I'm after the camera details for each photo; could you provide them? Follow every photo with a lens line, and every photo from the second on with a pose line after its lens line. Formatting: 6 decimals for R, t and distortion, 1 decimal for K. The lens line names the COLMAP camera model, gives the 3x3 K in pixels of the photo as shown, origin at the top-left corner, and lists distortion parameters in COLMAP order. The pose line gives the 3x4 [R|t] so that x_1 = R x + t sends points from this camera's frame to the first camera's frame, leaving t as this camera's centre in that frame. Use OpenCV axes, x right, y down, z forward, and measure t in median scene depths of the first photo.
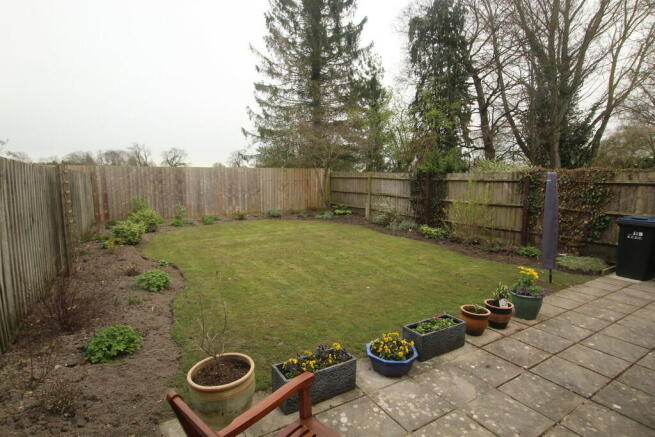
lens RADIAL K [[344.4, 0, 327.5], [0, 344.4, 218.5], [0, 0, 1]] dist [-0.005813, -0.000297]
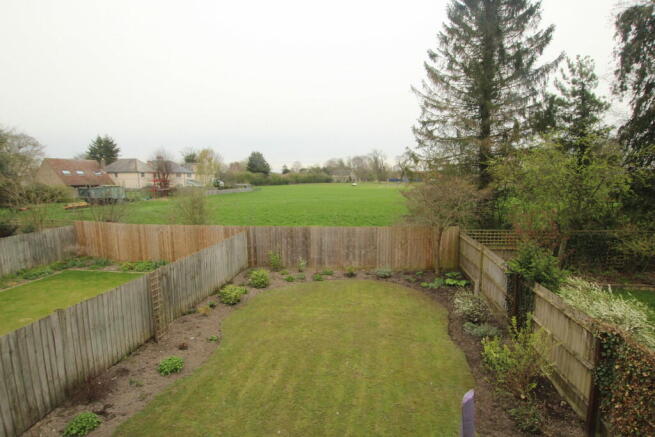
lens RADIAL K [[344.4, 0, 327.5], [0, 344.4, 218.5], [0, 0, 1]] dist [-0.005813, -0.000297]
pose [[0.785081, 0.068518, -0.615591, 0.239892], [-0.059537, 0.997608, 0.035110, -0.147148], [0.616525, 0.009086, 0.787283, 0.066151]]
